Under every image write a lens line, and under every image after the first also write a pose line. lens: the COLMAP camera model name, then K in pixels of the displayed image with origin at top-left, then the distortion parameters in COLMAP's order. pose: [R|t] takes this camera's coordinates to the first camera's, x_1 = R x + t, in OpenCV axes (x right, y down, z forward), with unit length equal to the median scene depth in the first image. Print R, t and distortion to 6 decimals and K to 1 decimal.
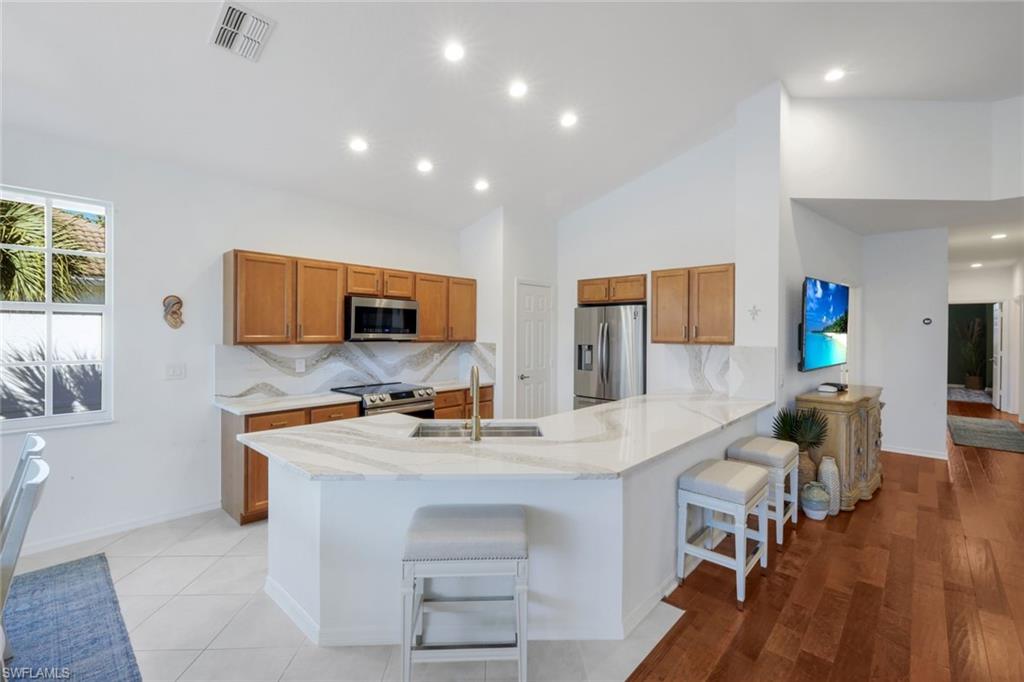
lens RADIAL K [[441.6, 0, 511.7], [0, 441.6, 334.2], [0, 0, 1]] dist [0.000747, -0.000102]
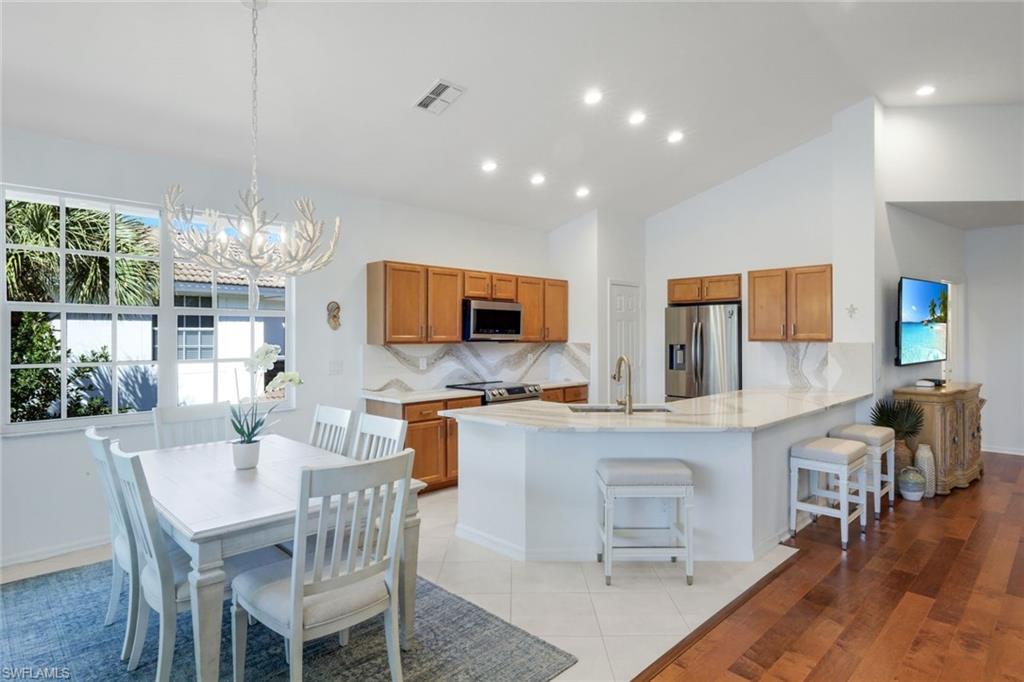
lens RADIAL K [[550.7, 0, 510.9], [0, 550.7, 336.3], [0, 0, 1]] dist [0.000637, -0.000006]
pose [[0.998873, -0.008075, -0.046764, -0.190185], [0.007812, 0.999953, -0.005806, 0.012477], [0.046809, 0.005434, 0.998889, -0.331032]]
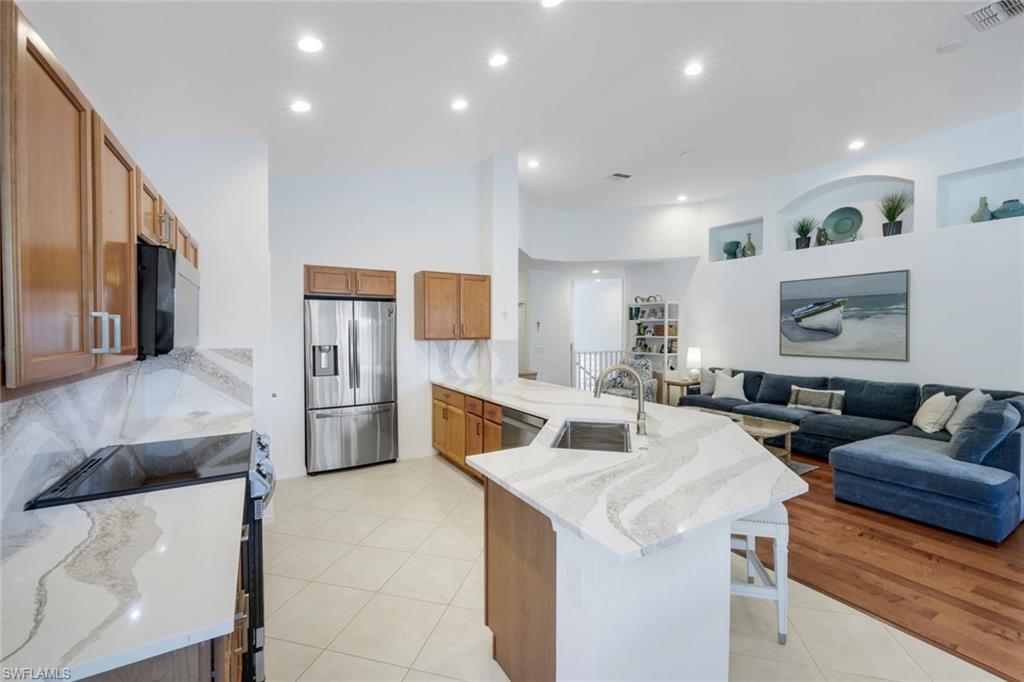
lens RADIAL K [[418.1, 0, 512.9], [0, 418.1, 337.7], [0, 0, 1]] dist [0.001667, 0.000222]
pose [[0.281528, -0.025380, 0.959217, -0.610607], [0.007018, 0.999678, 0.024391, -0.009114], [-0.959527, -0.000135, 0.281615, 0.560268]]
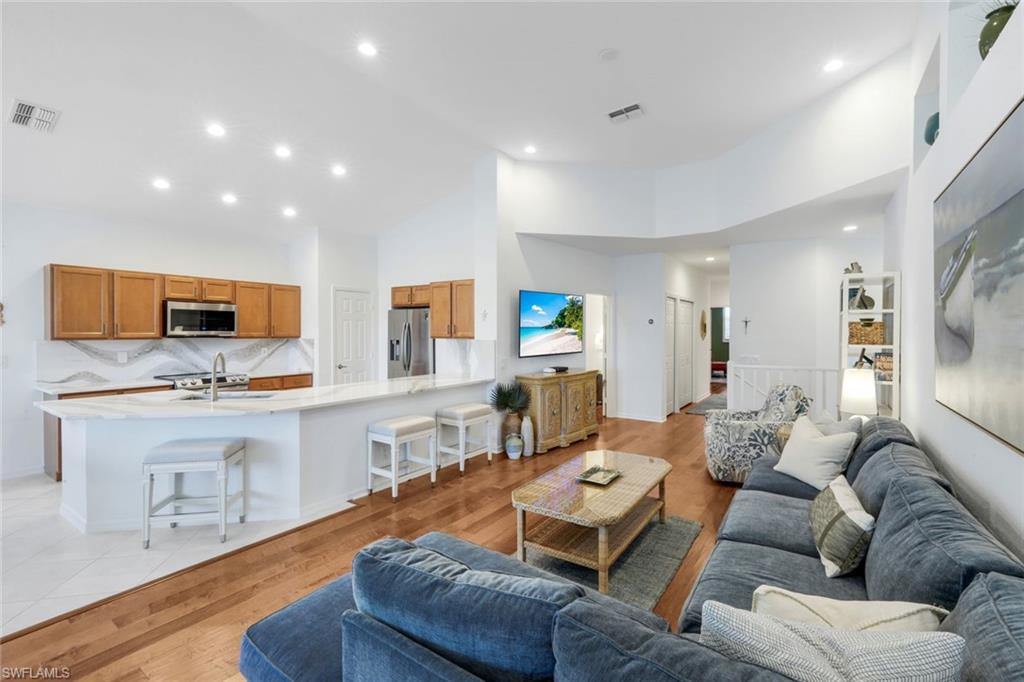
lens RADIAL K [[446.4, 0, 510.7], [0, 446.4, 337.1], [0, 0, 1]] dist [0.000096, -0.000011]
pose [[0.989313, -0.003823, 0.145756, 0.386073], [0.002362, 0.999945, 0.010199, 0.004675], [-0.145787, -0.009745, 0.989268, -0.359416]]
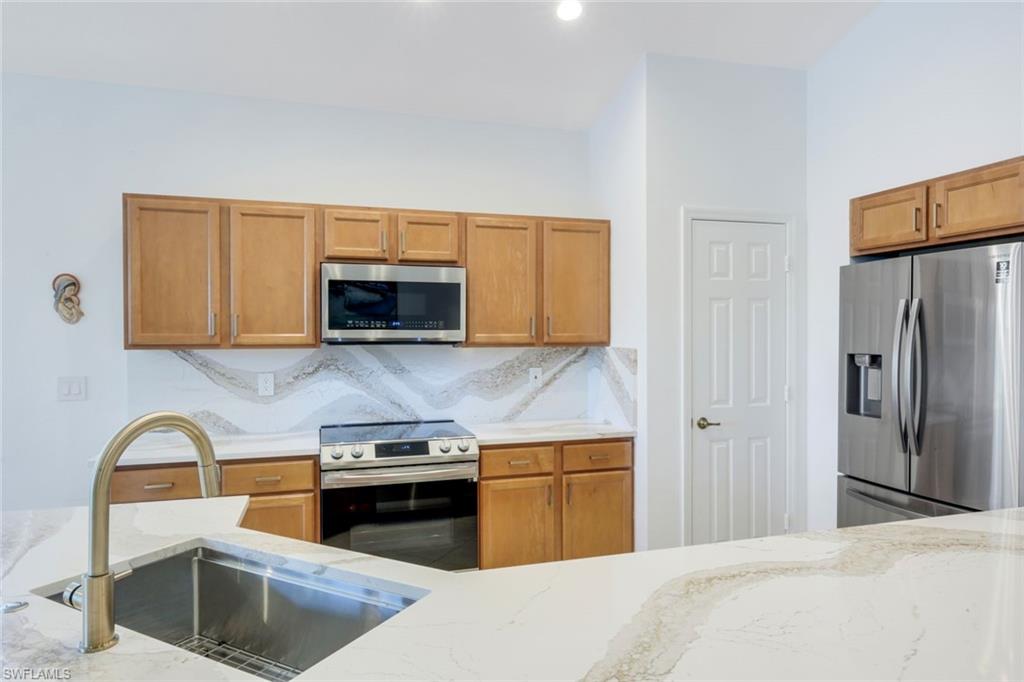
lens RADIAL K [[625.1, 0, 512.0], [0, 625.1, 337.2], [0, 0, 1]] dist [0.001490, 0.000165]
pose [[0.862373, -0.004989, -0.506250, 0.225474], [0.005035, 0.999987, -0.001277, 0.009646], [0.506249, -0.001448, 0.862386, 0.423351]]
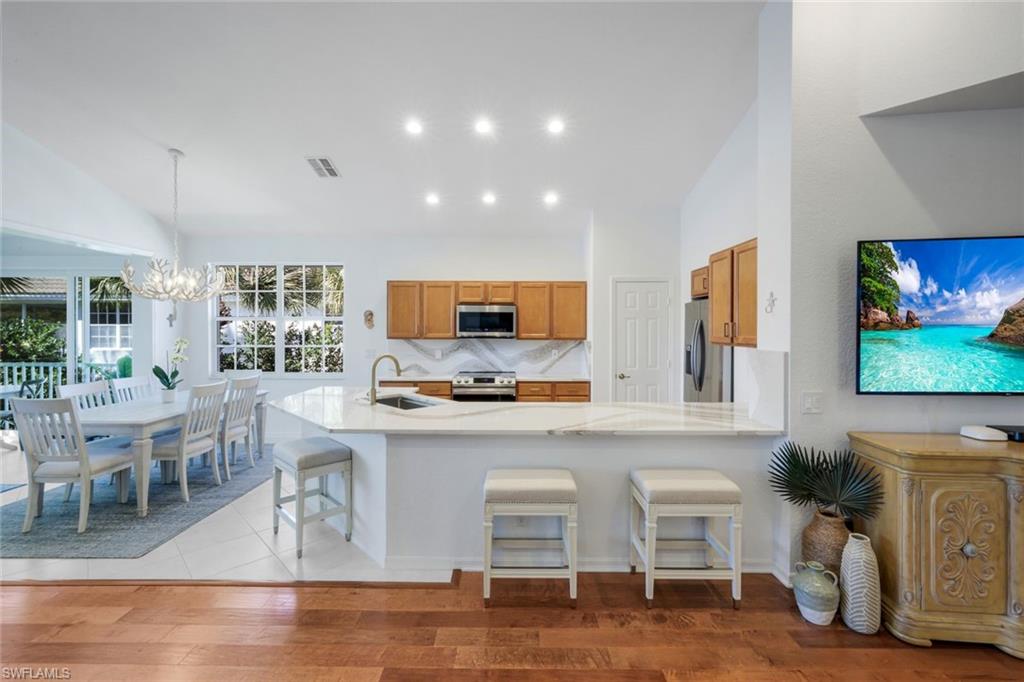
lens RADIAL K [[430.8, 0, 512.6], [0, 430.8, 333.0], [0, 0, 1]] dist [-0.001064, -0.000276]
pose [[0.676750, 0.002004, -0.736210, 0.703559], [-0.003375, 0.999994, -0.000381, 0.001404], [0.736205, 0.002742, 0.676753, 0.210014]]
